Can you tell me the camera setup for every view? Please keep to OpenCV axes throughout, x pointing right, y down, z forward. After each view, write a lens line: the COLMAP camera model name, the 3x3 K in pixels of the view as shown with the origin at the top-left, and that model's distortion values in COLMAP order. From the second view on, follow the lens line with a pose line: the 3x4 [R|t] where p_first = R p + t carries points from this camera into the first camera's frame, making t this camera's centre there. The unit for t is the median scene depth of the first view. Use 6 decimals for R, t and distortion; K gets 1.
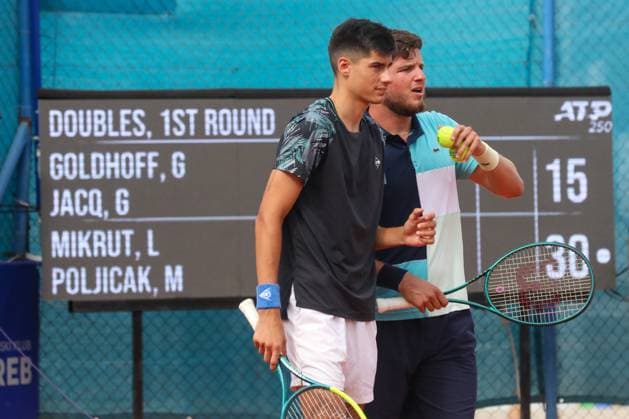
lens RADIAL K [[4533.9, 0, 341.5], [0, 4533.9, 124.3], [0, 0, 1]] dist [0.371996, 0.000000]
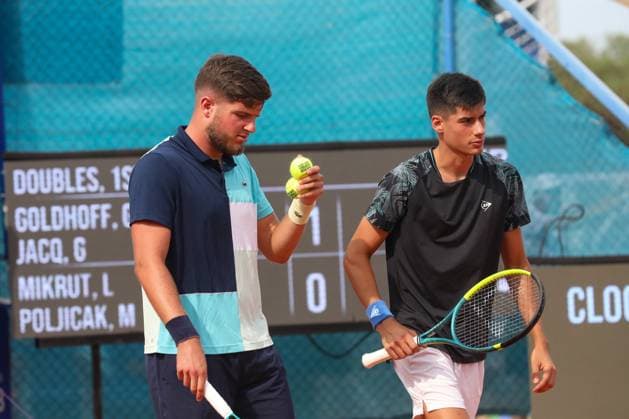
lens RADIAL K [[4533.9, 0, 286.7], [0, 4533.9, 189.2], [0, 0, 1]] dist [0.371996, 0.000000]
pose [[0.999644, -0.026447, -0.003593, 0.008015], [0.026434, 0.999644, -0.003607, 0.007539], [0.003687, 0.003510, 0.999987, -0.137908]]
